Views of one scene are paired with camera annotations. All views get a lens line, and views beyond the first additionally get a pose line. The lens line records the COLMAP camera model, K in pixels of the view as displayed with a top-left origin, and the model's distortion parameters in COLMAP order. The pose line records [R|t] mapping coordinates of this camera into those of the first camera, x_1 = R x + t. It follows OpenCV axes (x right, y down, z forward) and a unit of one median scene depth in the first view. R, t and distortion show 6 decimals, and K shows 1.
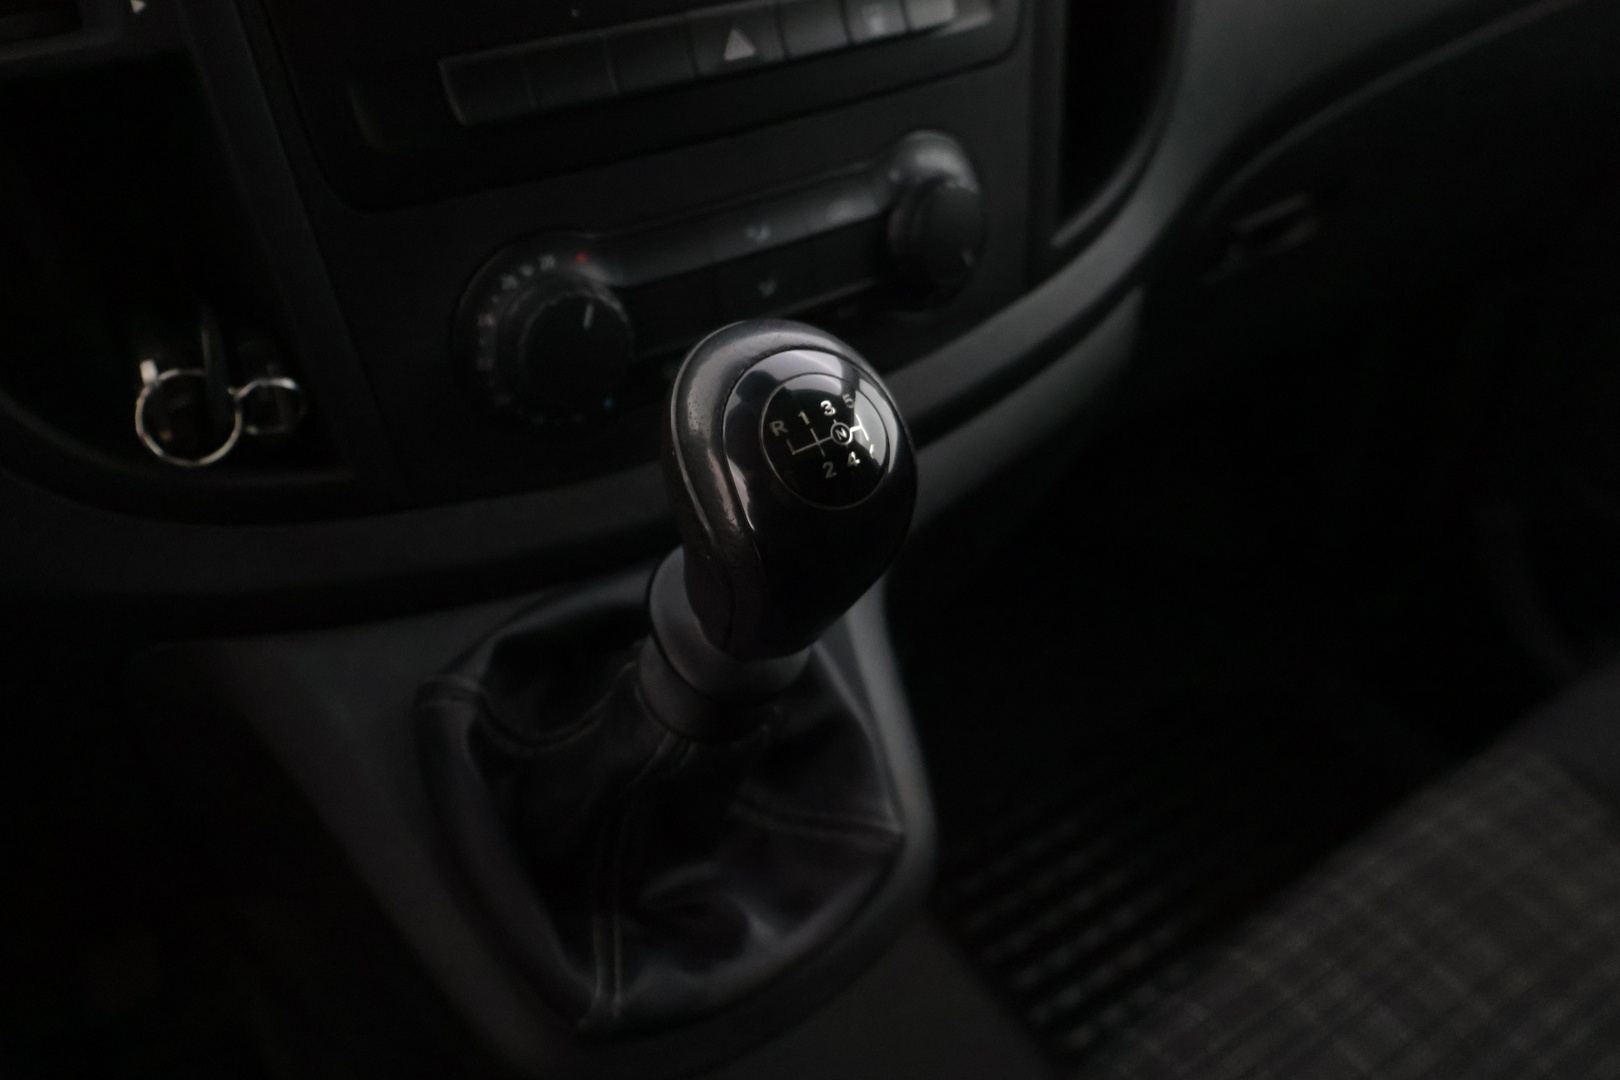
lens RADIAL K [[1404.6, 0, 810.0], [0, 1404.6, 540.0], [0, 0, 1]] dist [-0.008912, 0.000098]
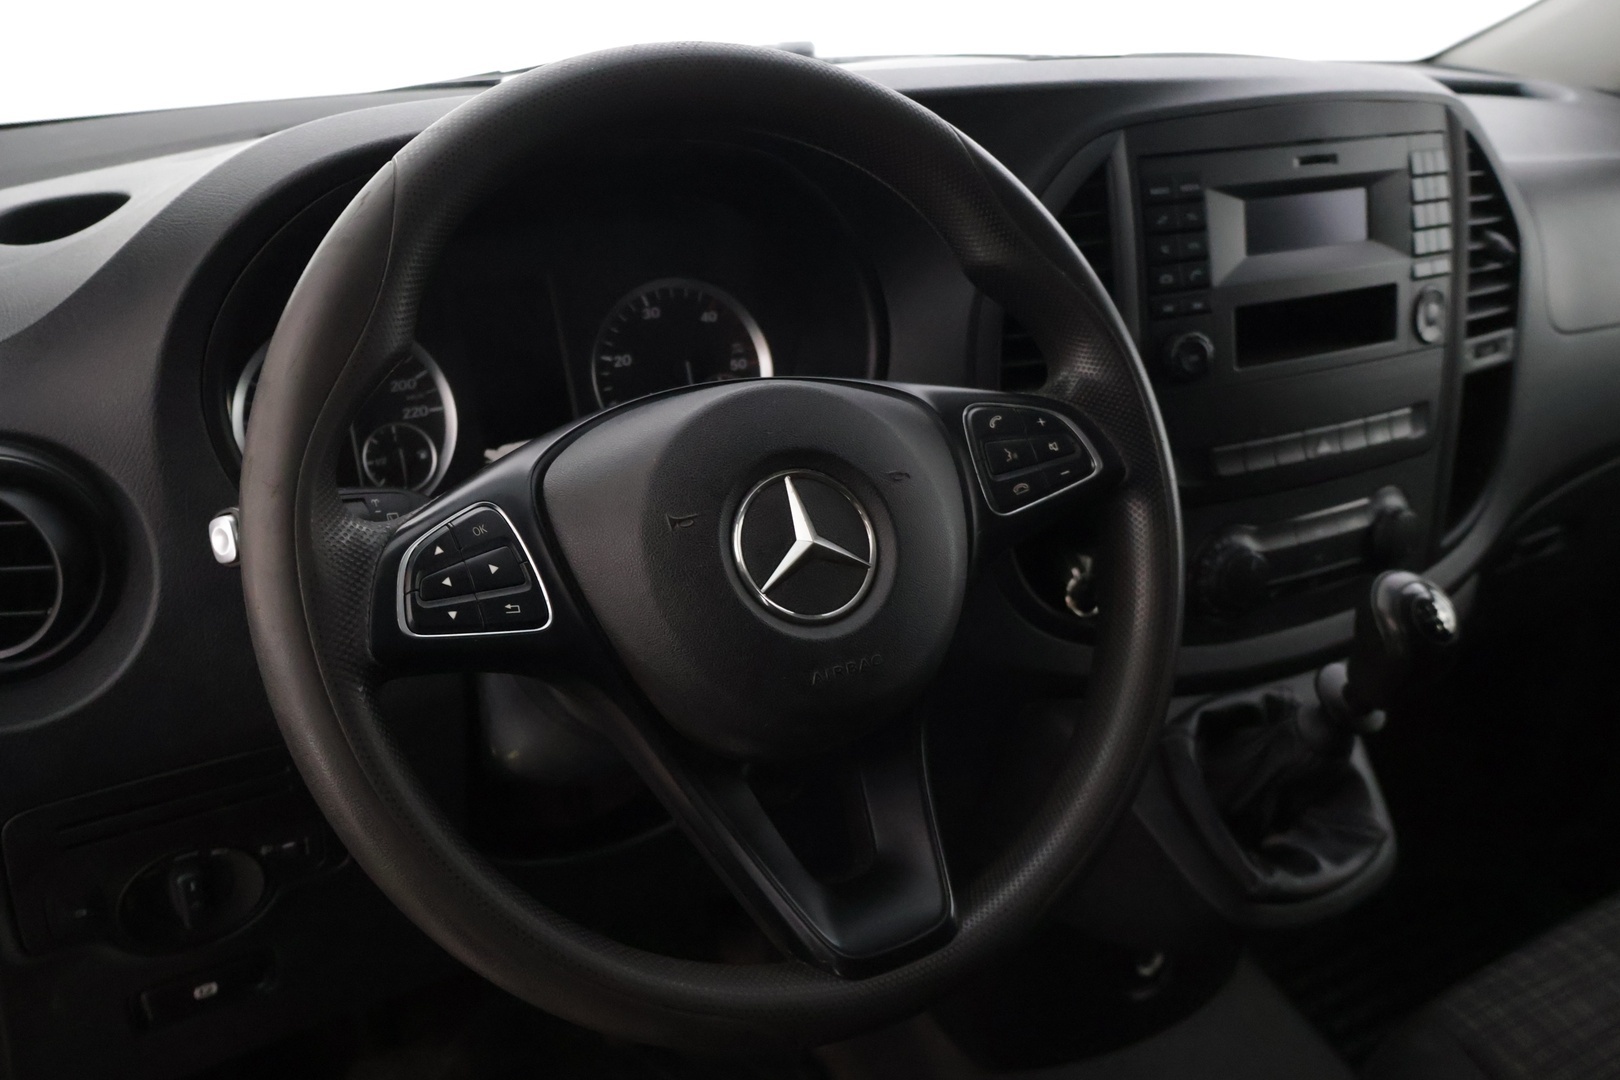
lens RADIAL K [[1404.6, 0, 810.0], [0, 1404.6, 540.0], [0, 0, 1]] dist [-0.008912, 0.000098]
pose [[0.992411, 0.078367, -0.094754, -0.597013], [-0.094440, 0.979268, -0.179210, 0.240231], [0.078746, 0.186799, 0.979237, -1.103763]]
